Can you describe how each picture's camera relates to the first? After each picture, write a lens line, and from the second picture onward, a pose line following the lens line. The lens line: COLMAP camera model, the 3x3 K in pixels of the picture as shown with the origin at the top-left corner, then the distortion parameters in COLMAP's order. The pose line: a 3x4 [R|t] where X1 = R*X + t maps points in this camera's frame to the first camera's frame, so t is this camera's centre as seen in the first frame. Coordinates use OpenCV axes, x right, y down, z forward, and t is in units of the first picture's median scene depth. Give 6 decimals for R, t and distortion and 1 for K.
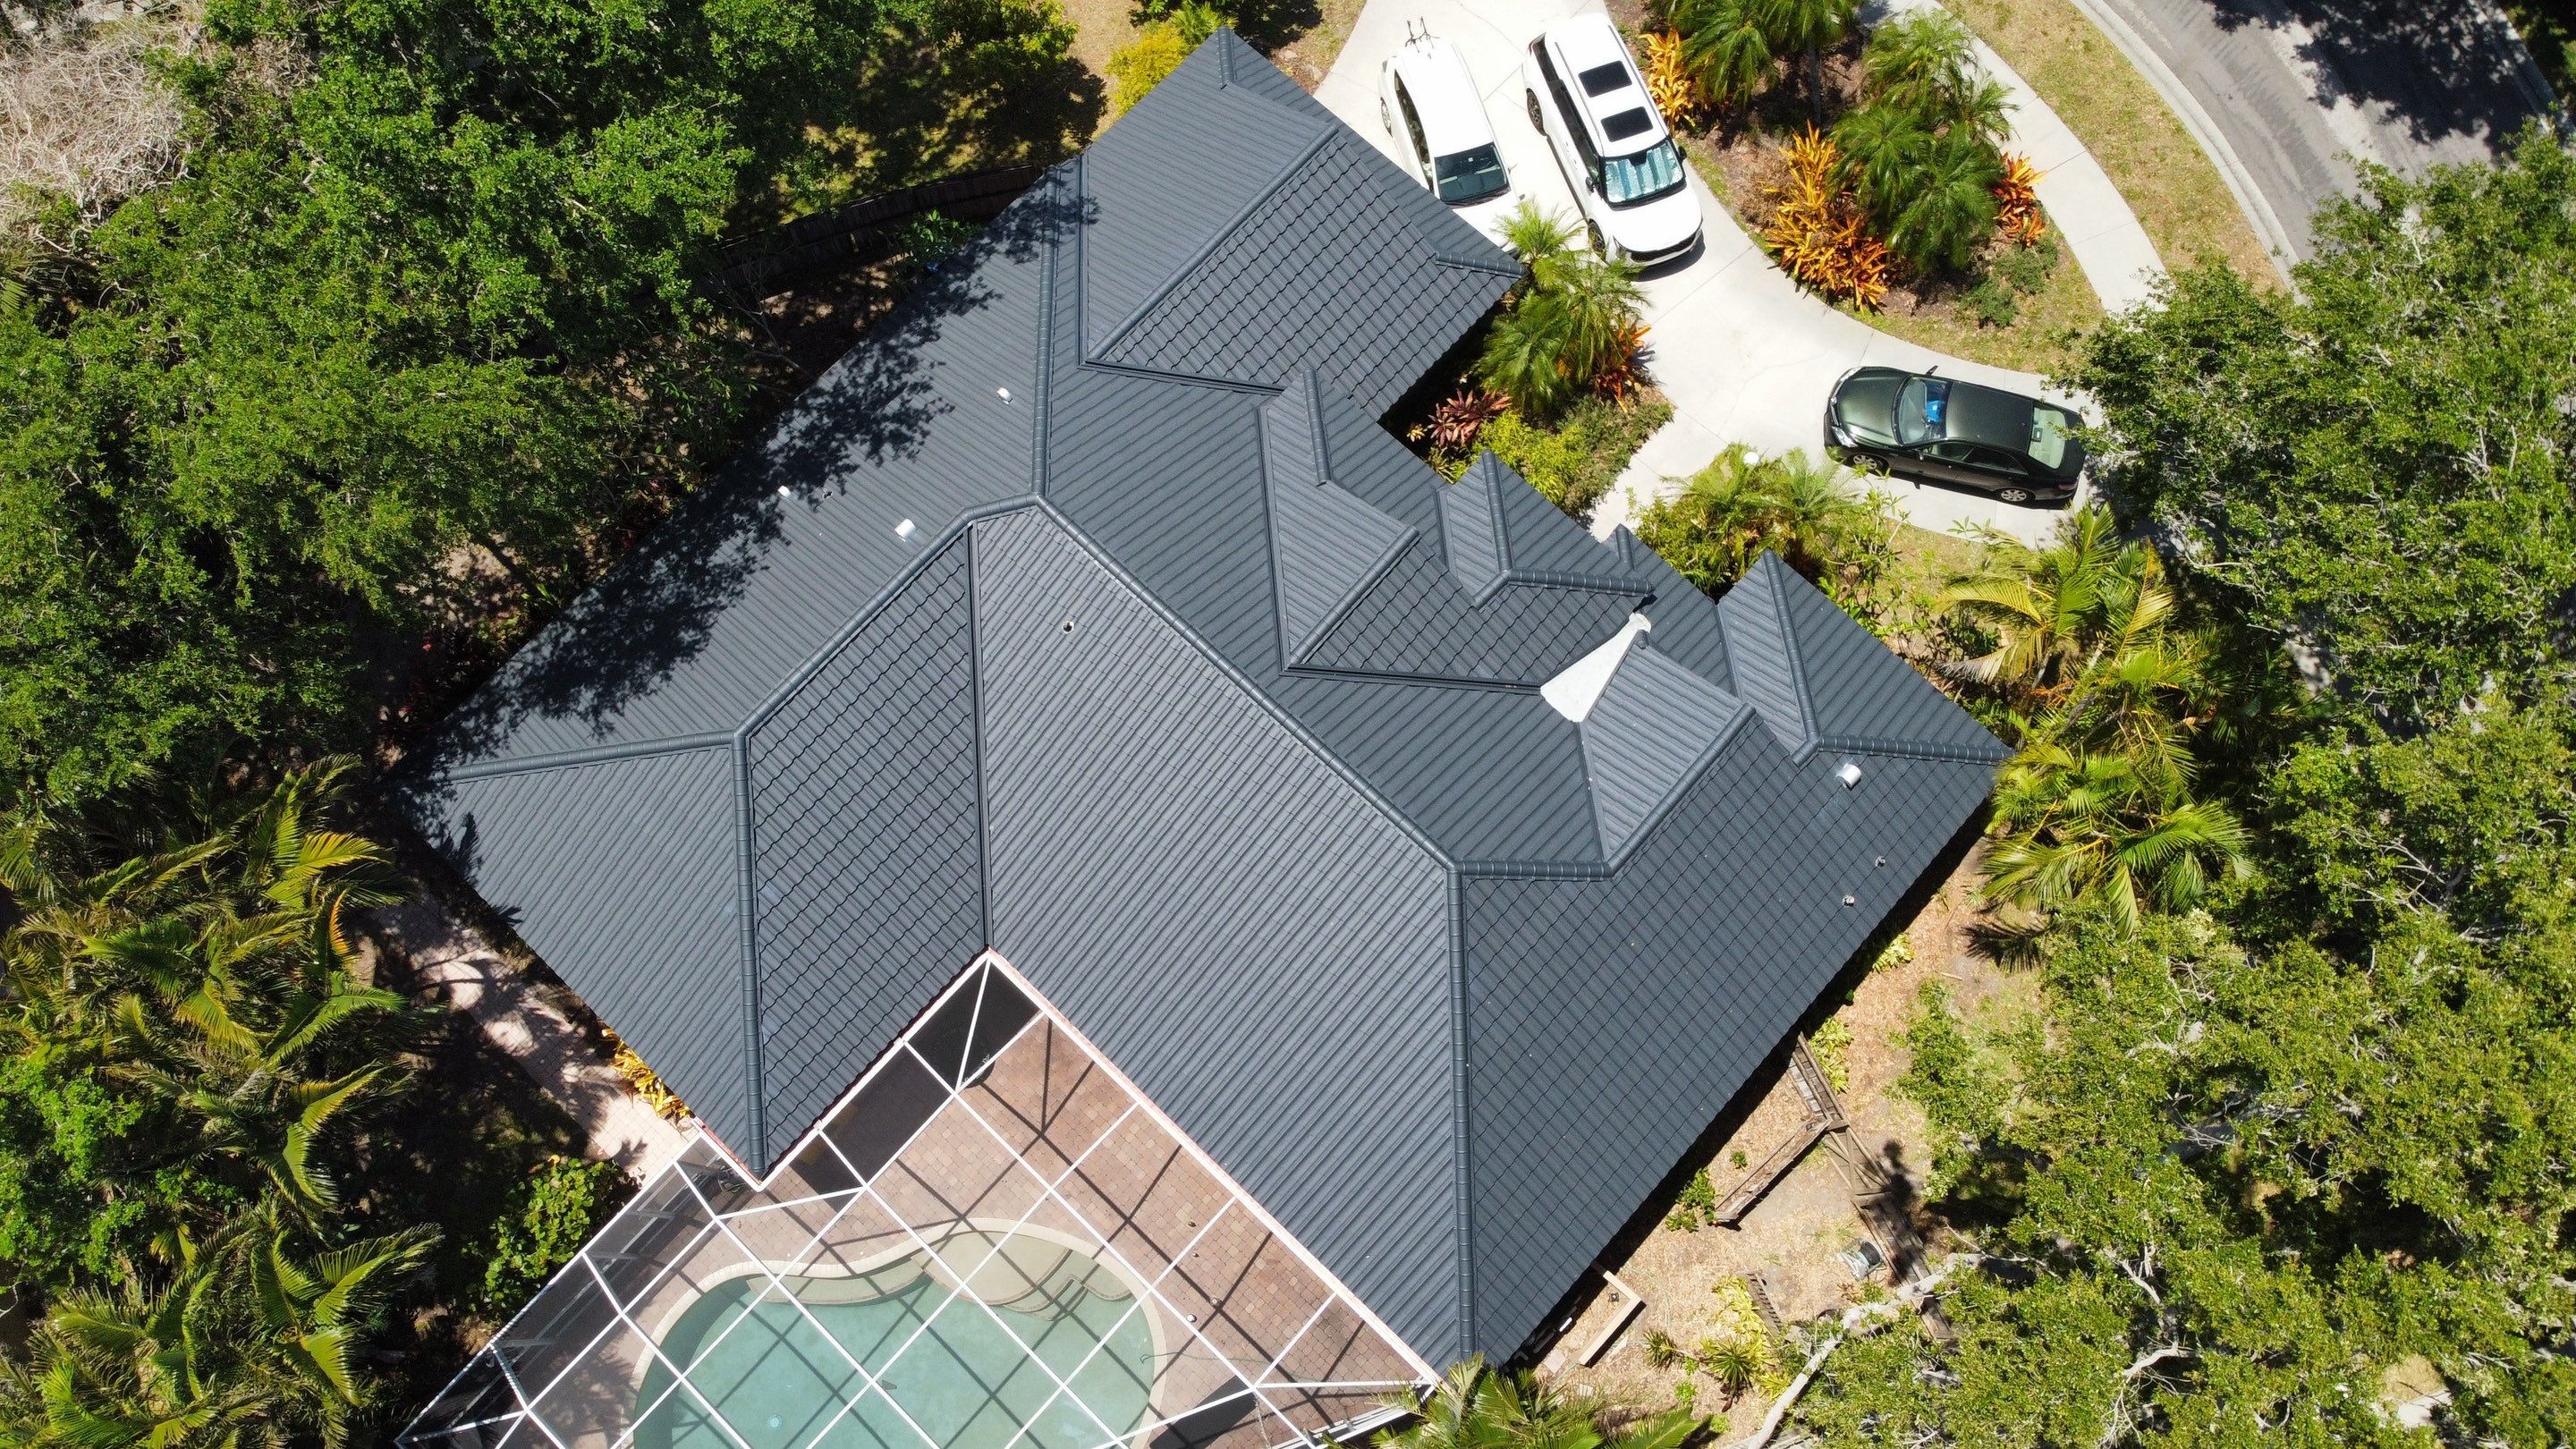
lens RADIAL K [[1932.0, 0, 1240.9], [0, 1932.0, 694.9], [0, 0, 1]] dist [0.005829, -0.015539]
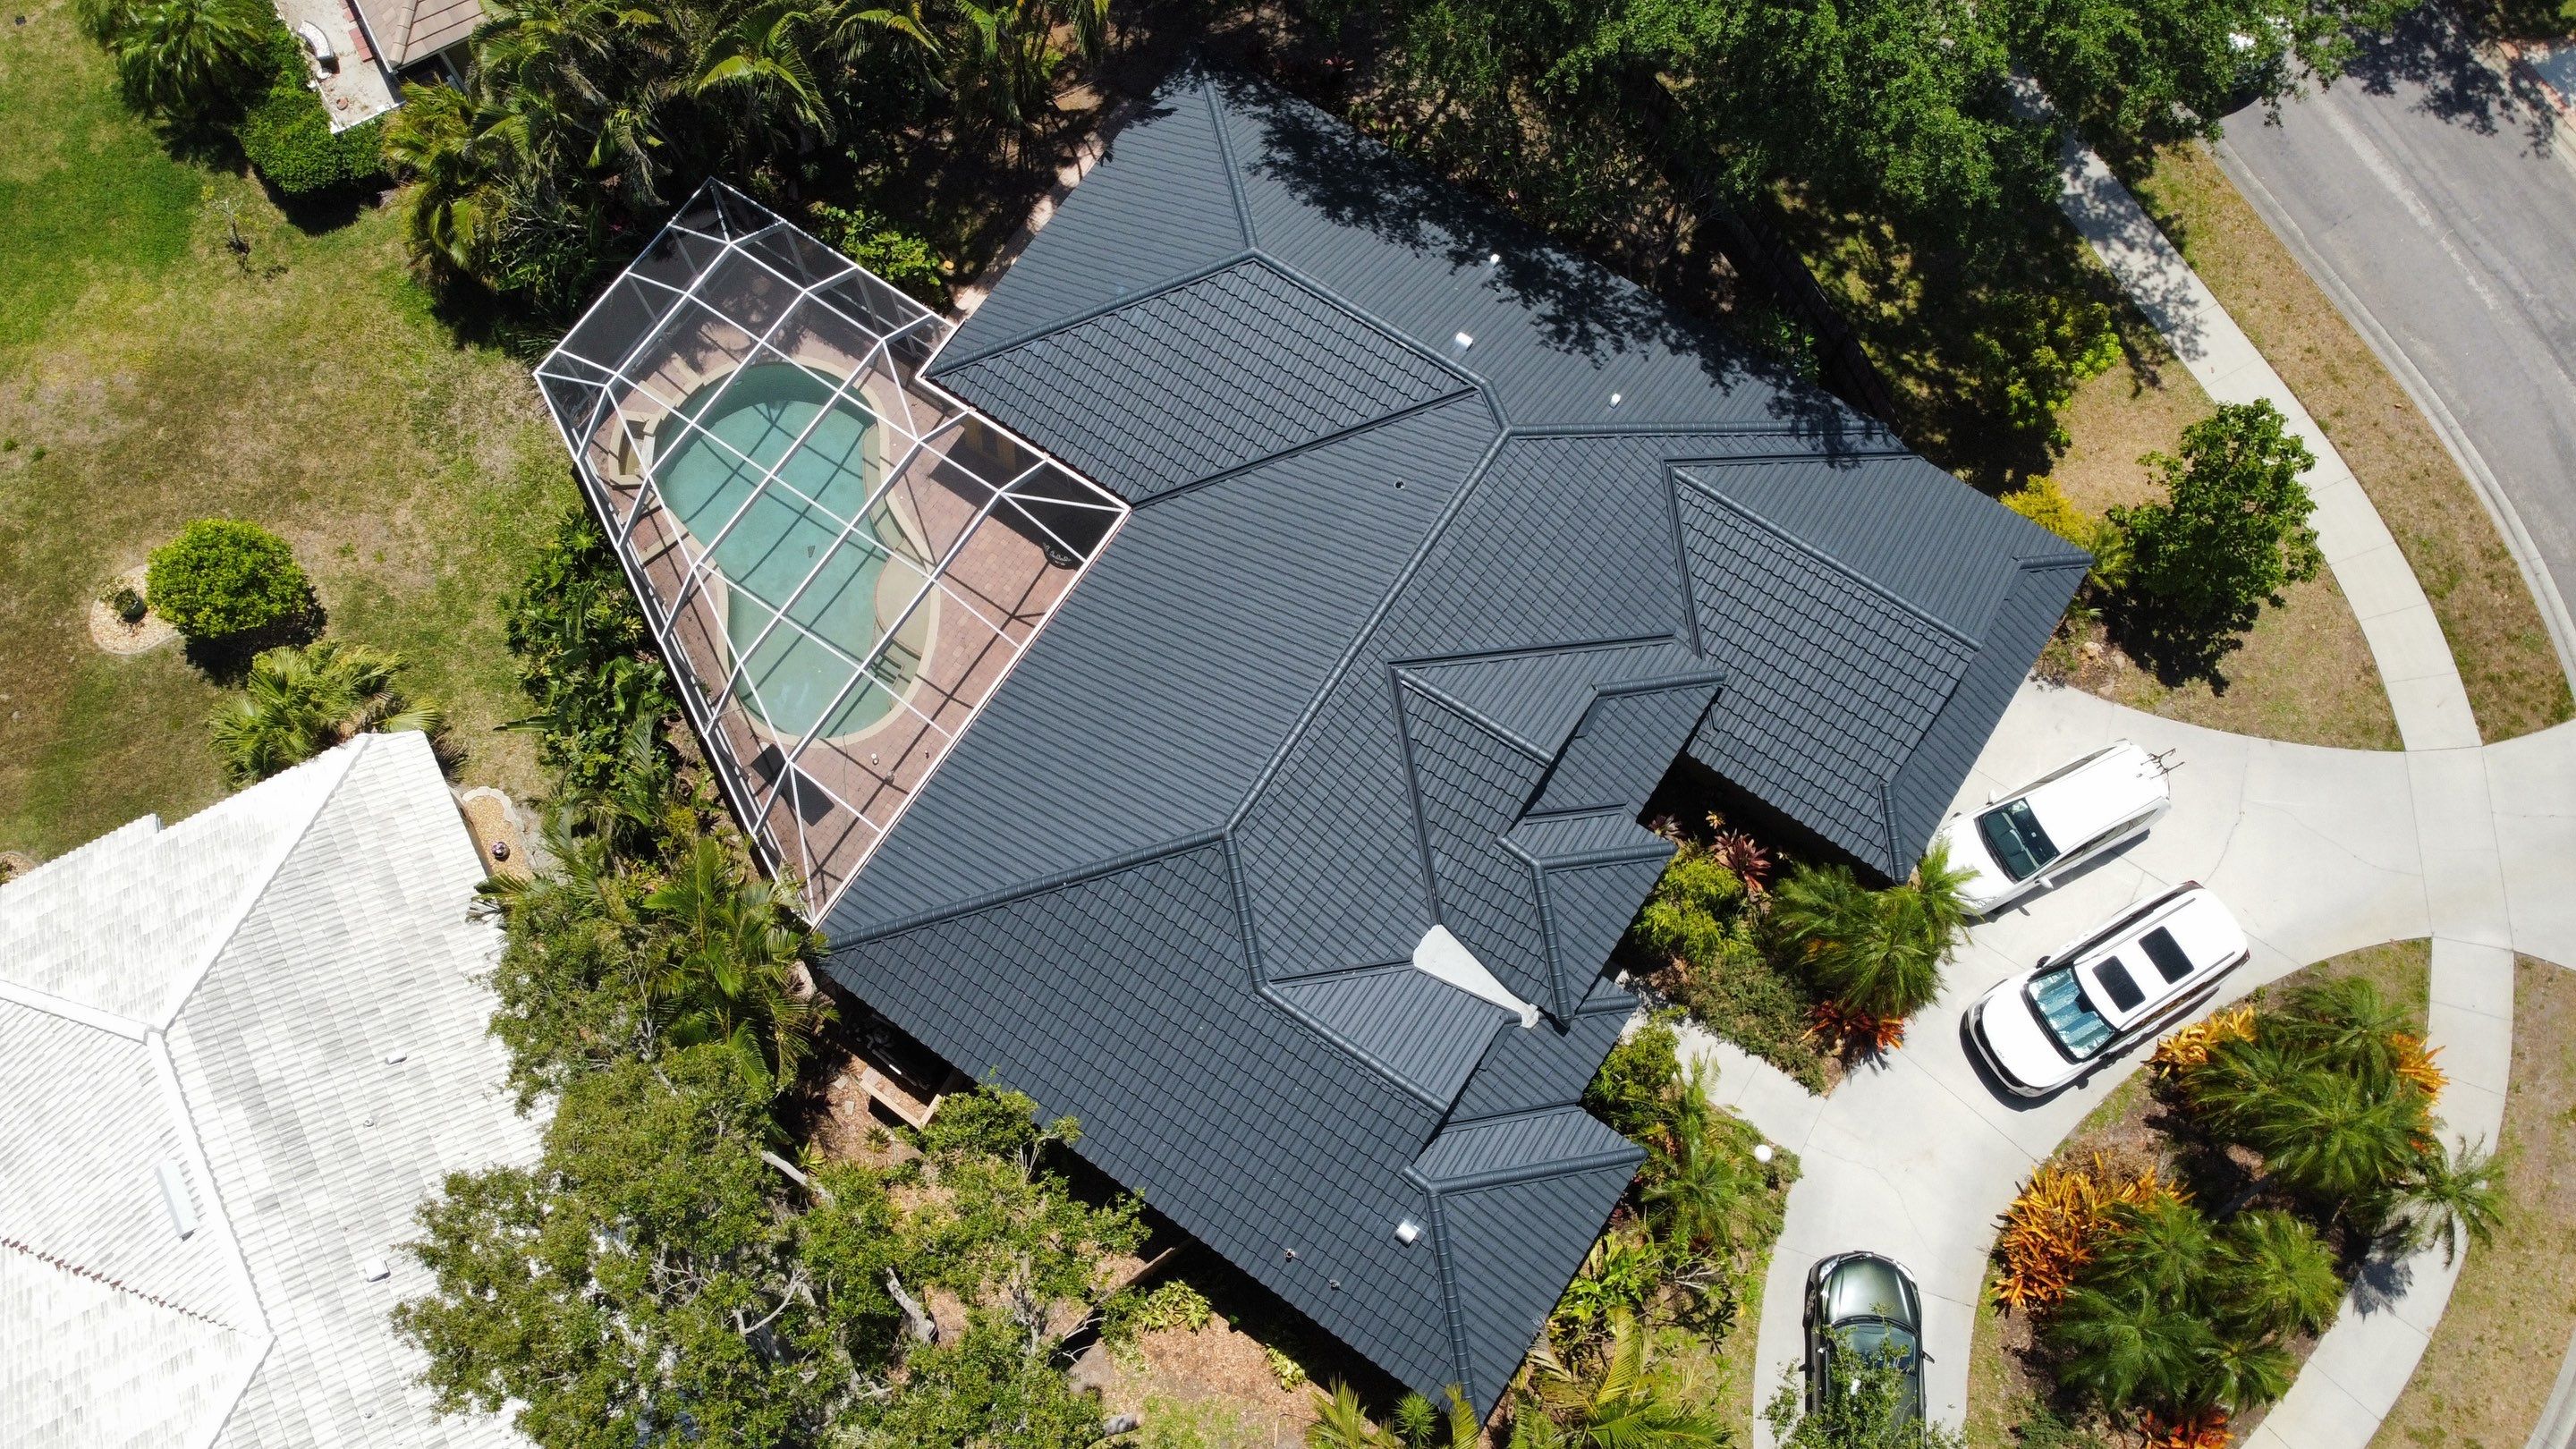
lens RADIAL K [[1932.0, 0, 1271.6], [0, 1932.0, 700.4], [0, 0, 1]] dist [0.005829, -0.015539]
pose [[0.158041, 0.931367, -0.327992, 0.353461], [-0.942595, 0.241257, 0.230888, -0.178888], [0.294172, 0.272674, 0.916031, -0.012324]]
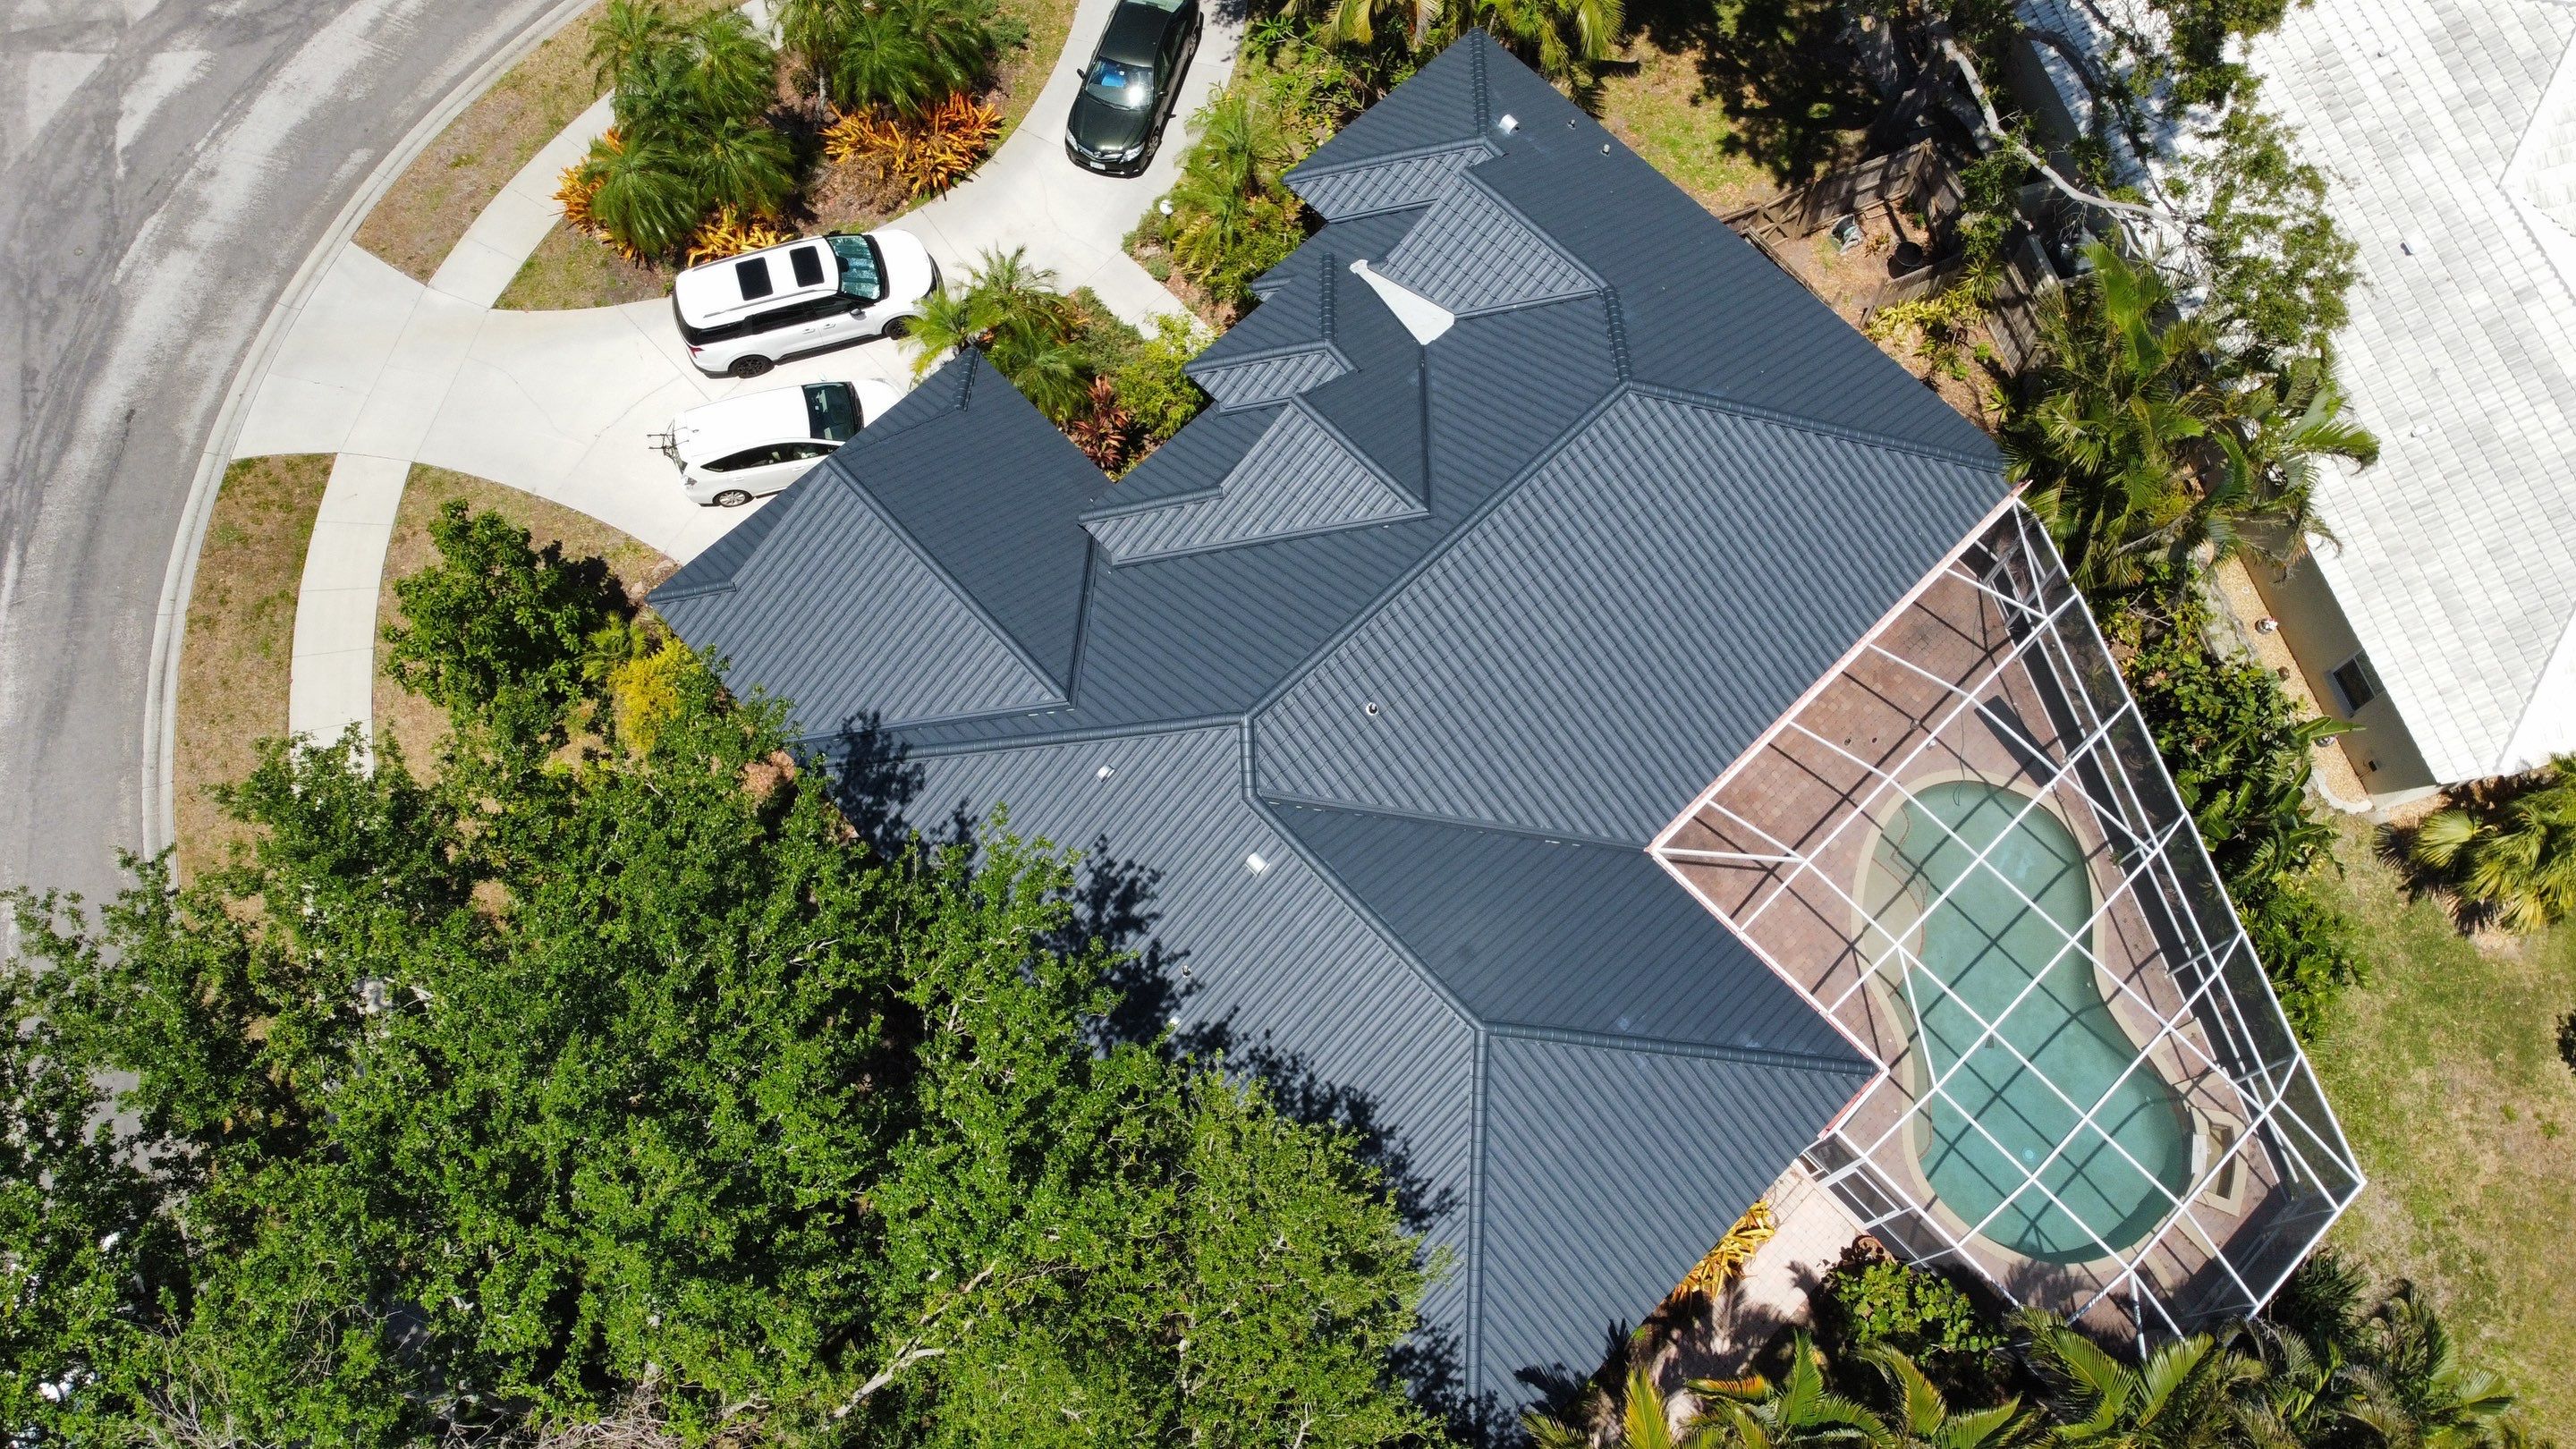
lens RADIAL K [[1930.2, 0, 1253.8], [0, 1930.2, 705.6], [0, 0, 1]] dist [0.007292, -0.012601]
pose [[0.065128, -0.926116, 0.371574, -0.430844], [0.957170, 0.163248, 0.239114, -0.310189], [-0.282107, 0.340086, 0.897083, 0.103589]]
